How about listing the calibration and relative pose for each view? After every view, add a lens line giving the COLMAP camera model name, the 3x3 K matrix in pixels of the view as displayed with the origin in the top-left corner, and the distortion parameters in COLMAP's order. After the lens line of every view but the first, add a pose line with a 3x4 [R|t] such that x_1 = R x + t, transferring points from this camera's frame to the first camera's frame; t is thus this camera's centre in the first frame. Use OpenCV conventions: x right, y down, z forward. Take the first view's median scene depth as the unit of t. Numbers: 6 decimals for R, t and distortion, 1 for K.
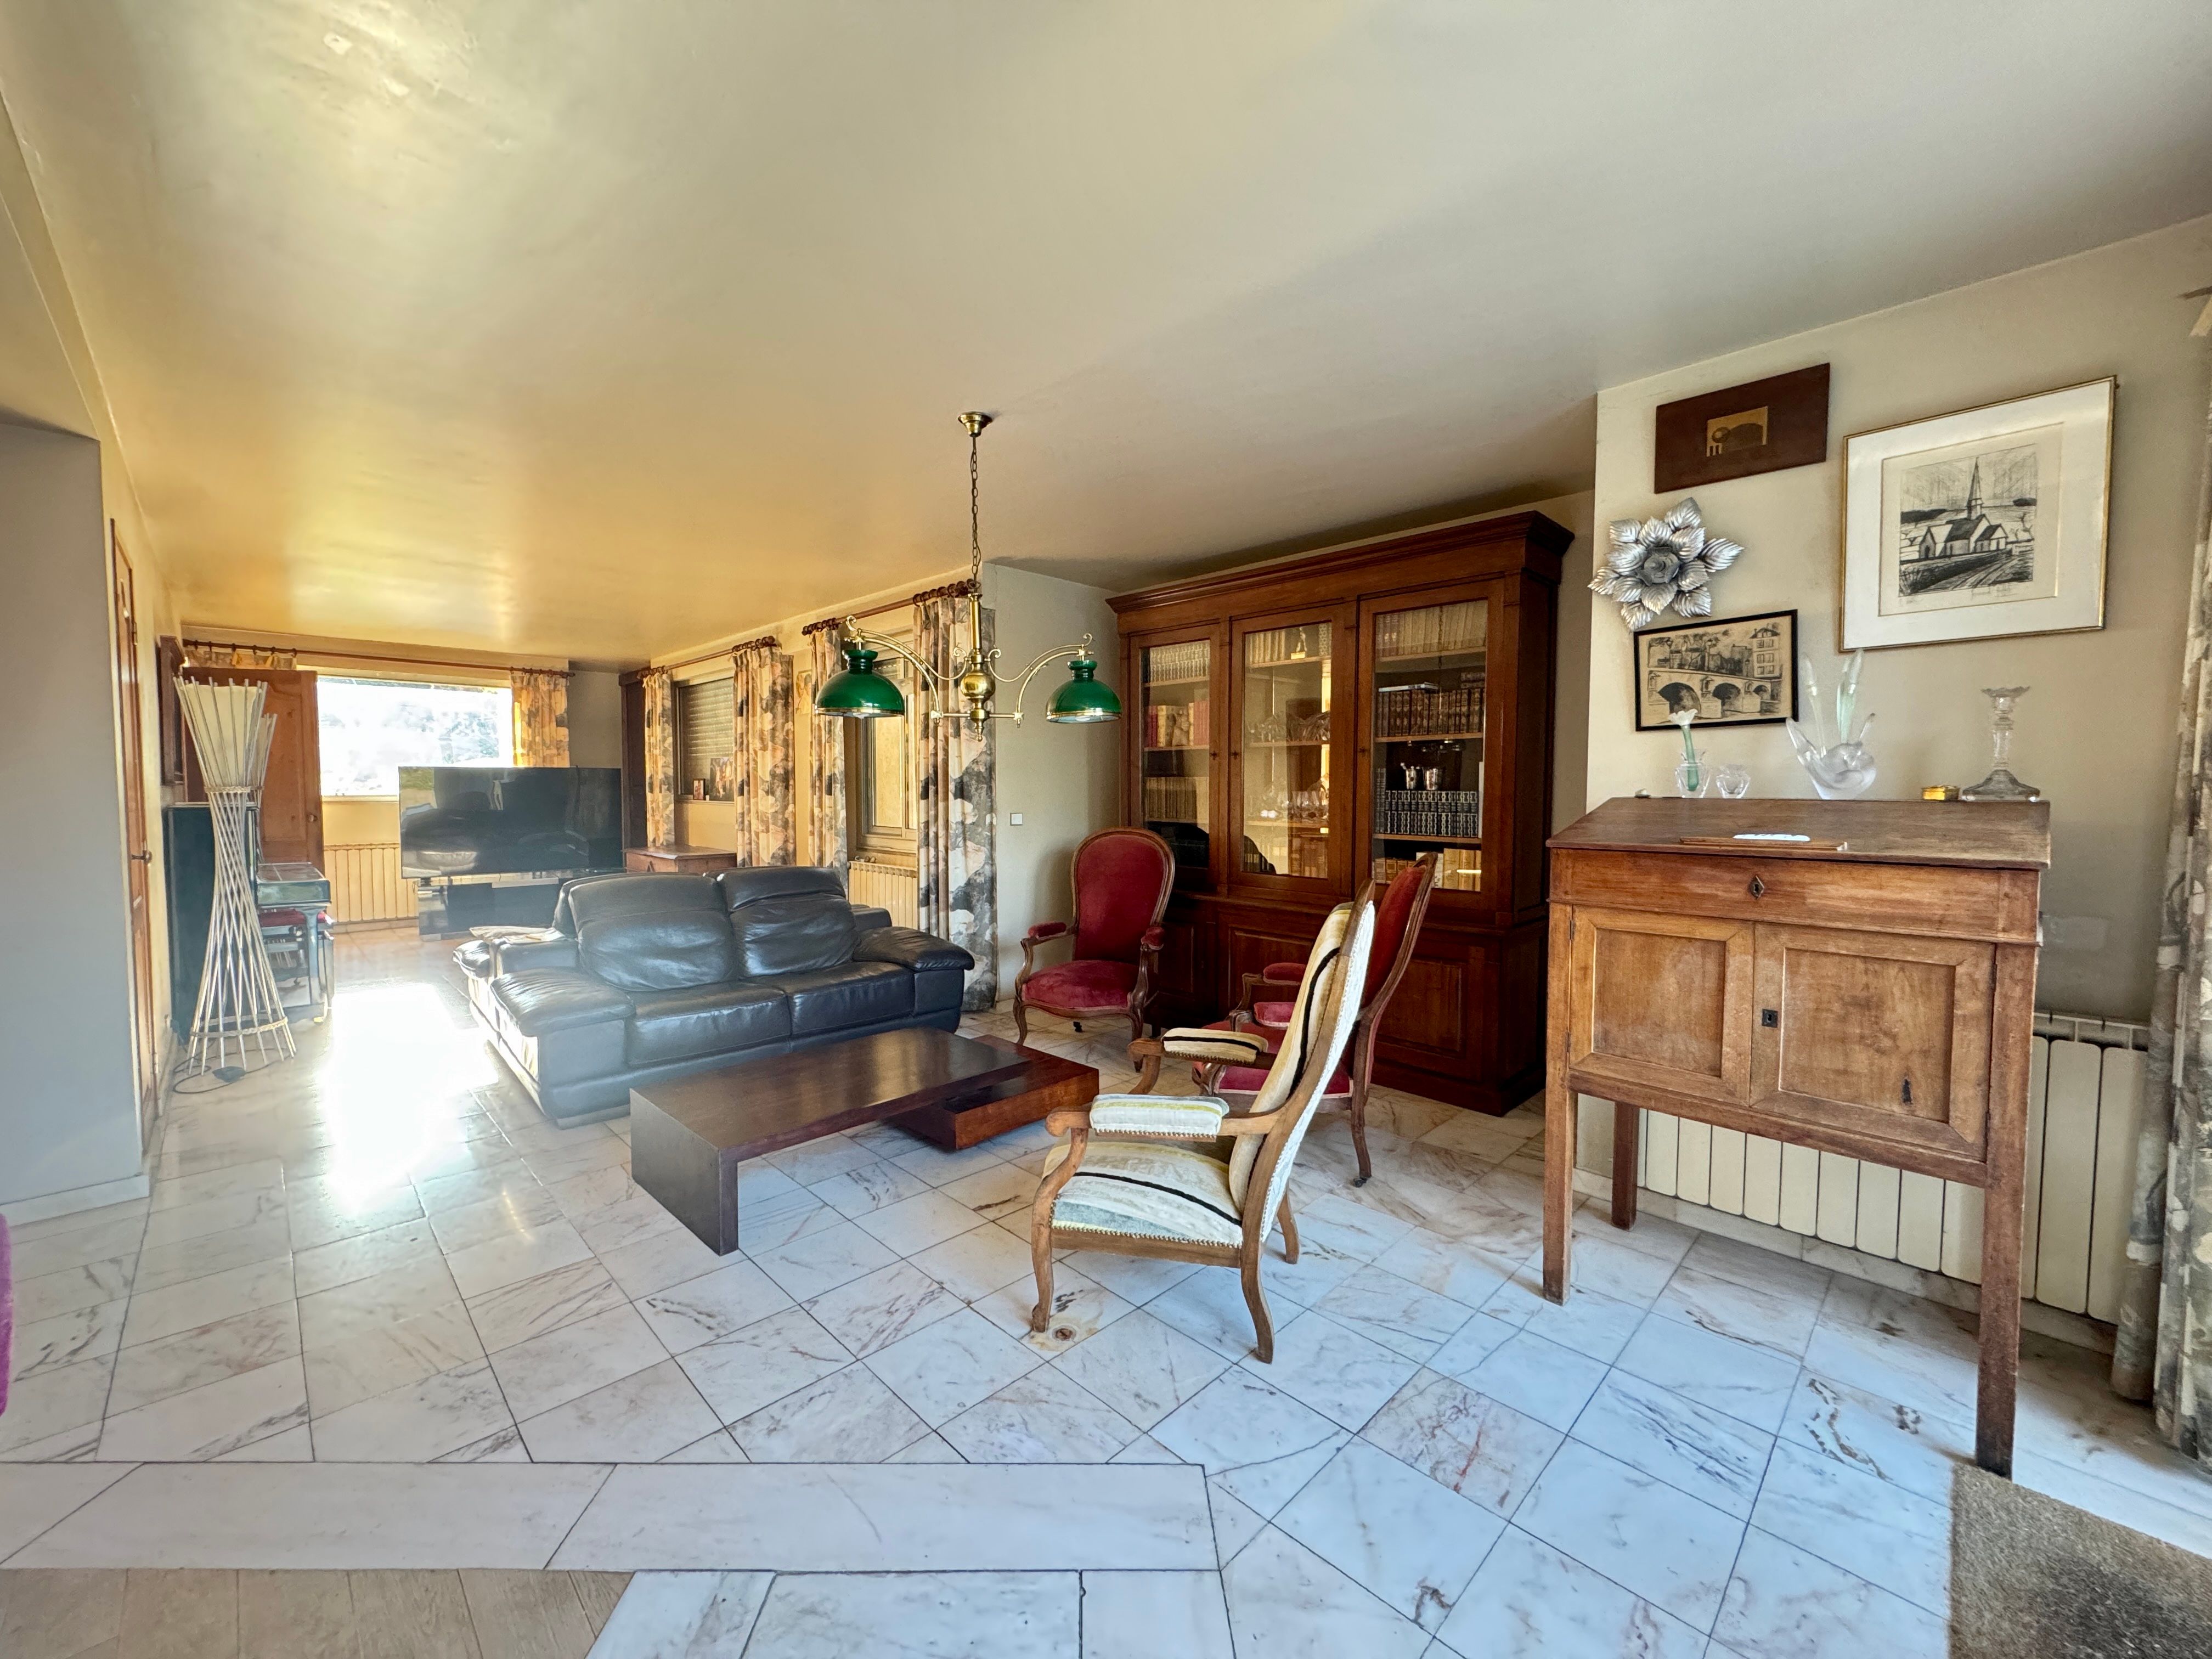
lens RADIAL K [[879.6, 0, 1103.4], [0, 879.6, 826.9], [0, 0, 1]] dist [0.001207, 0.000081]
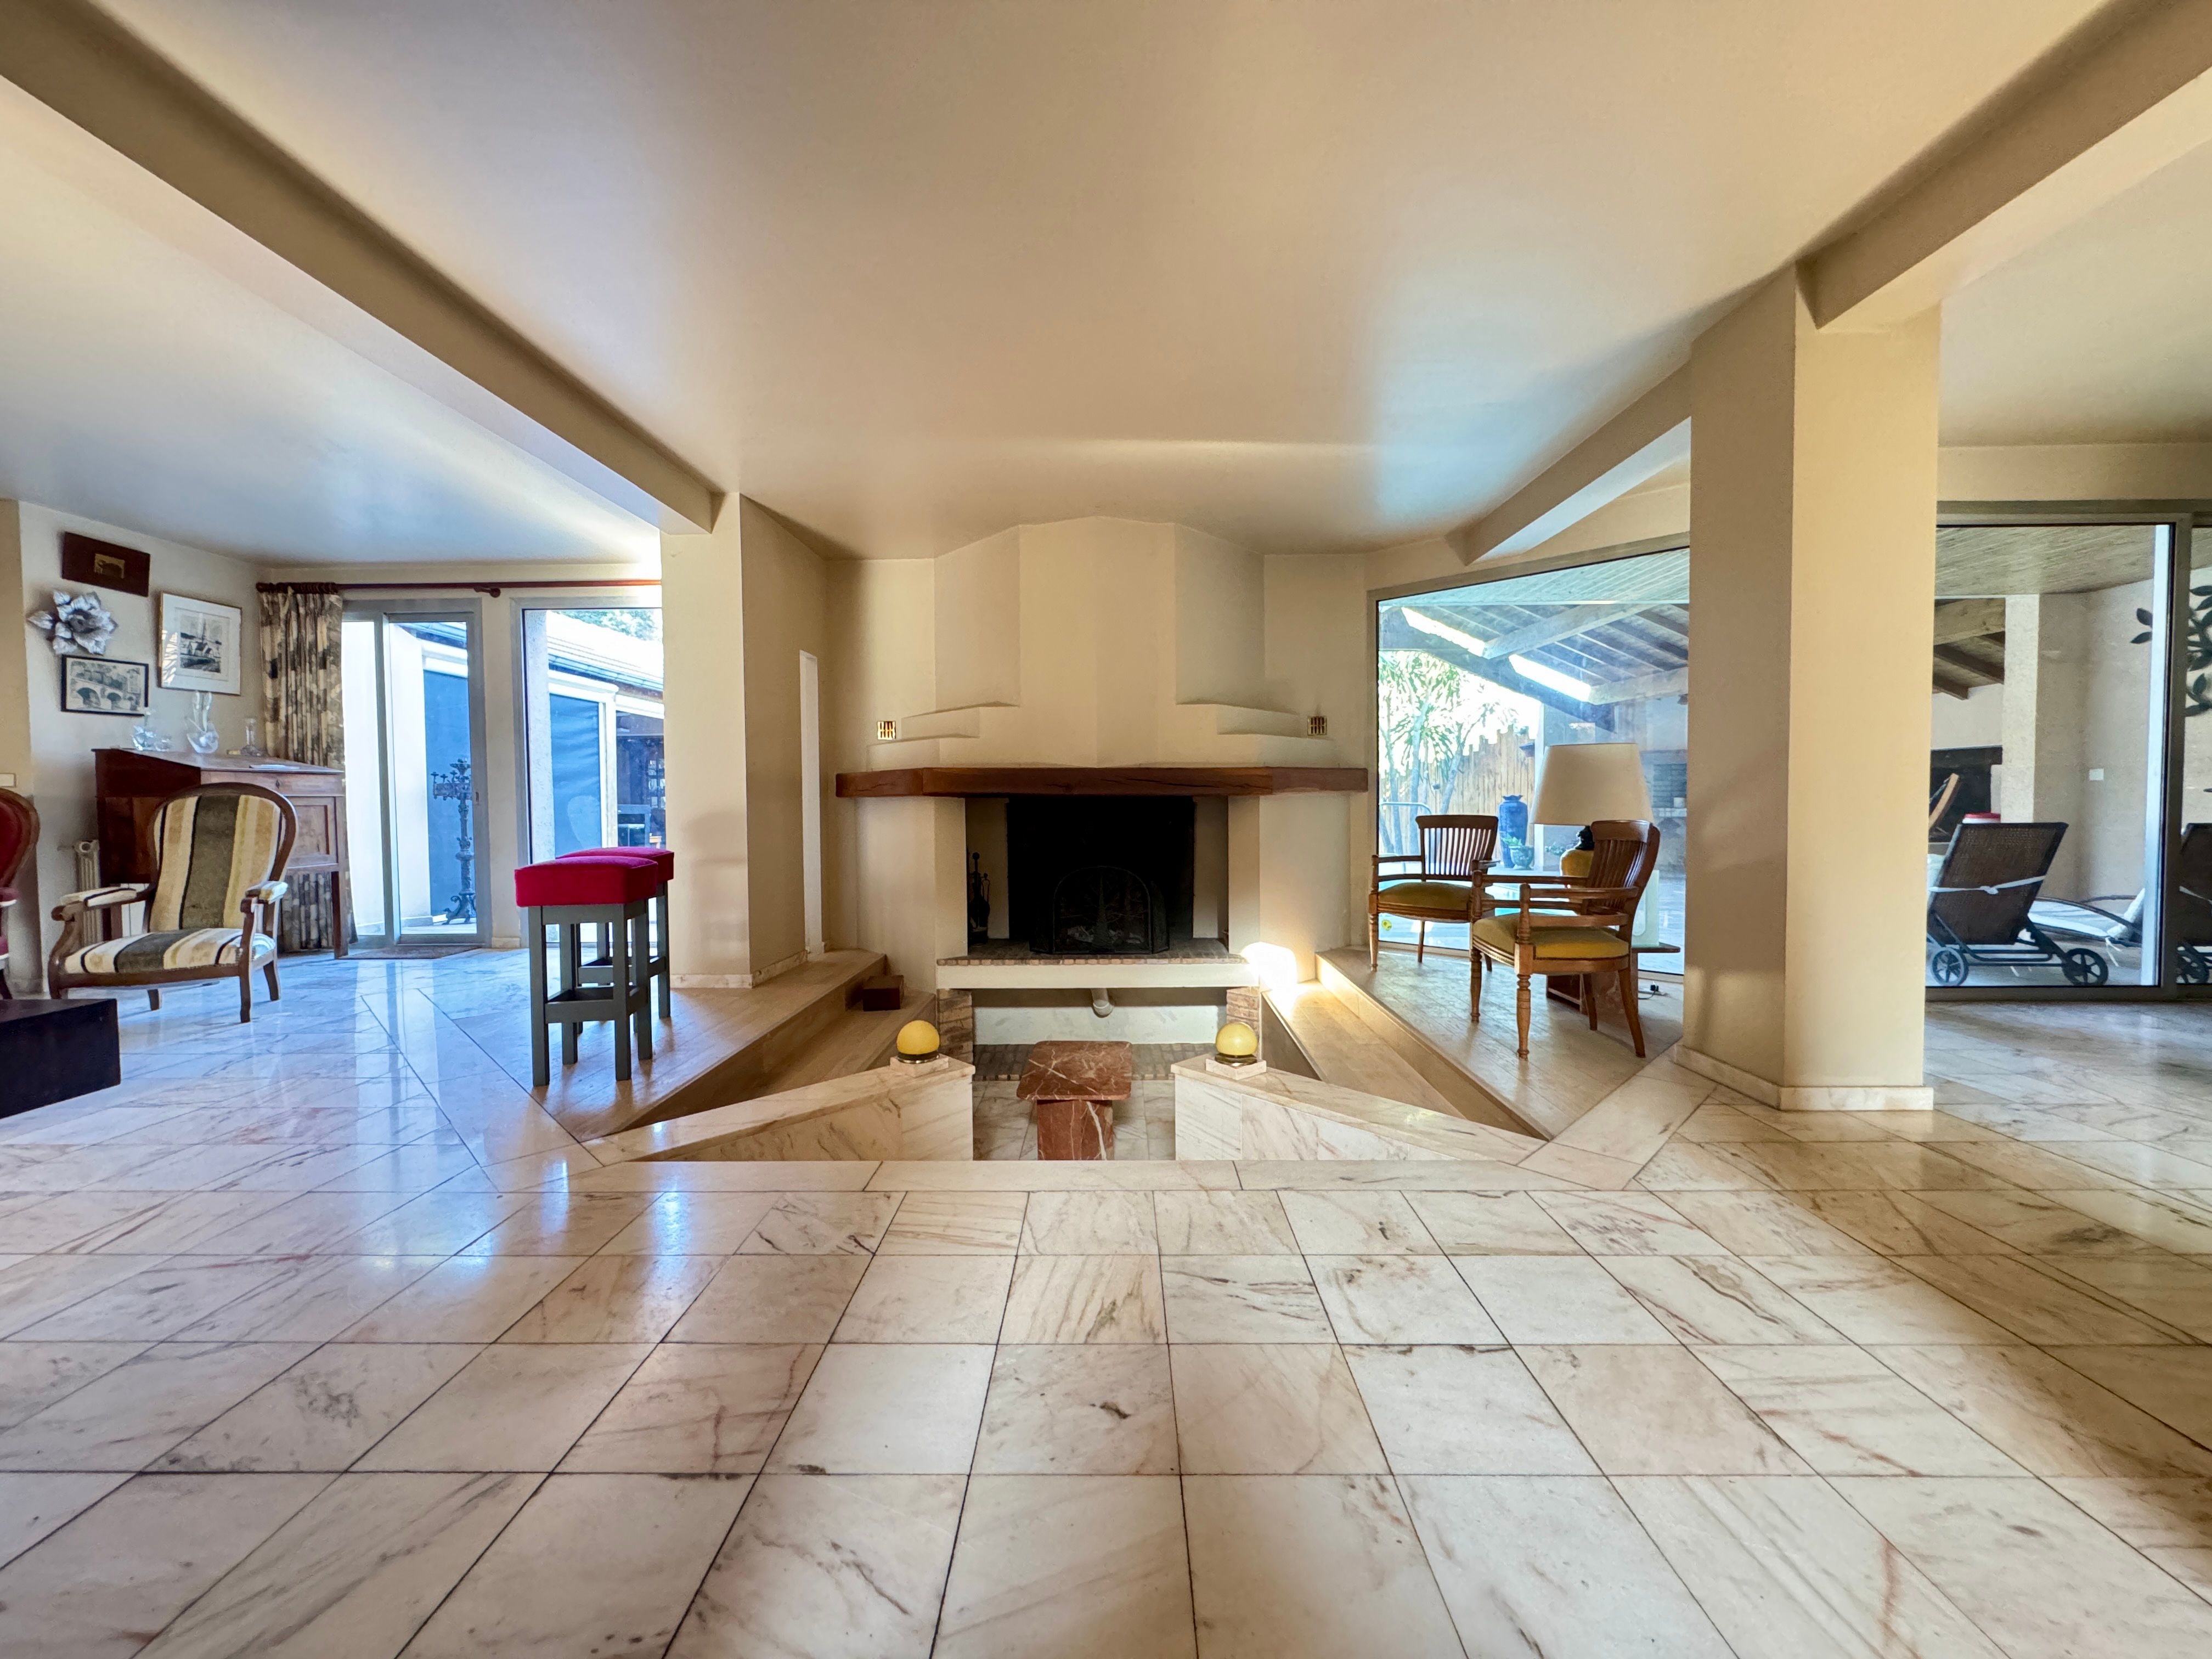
lens RADIAL K [[879.6, 0, 1106.7], [0, 879.6, 831.1], [0, 0, 1]] dist [0.001207, 0.000081]
pose [[-0.702659, -0.021776, 0.711193, -2.269631], [0.041947, 0.996525, 0.071956, 0.095849], [-0.710289, 0.080393, -0.699304, 0.839636]]
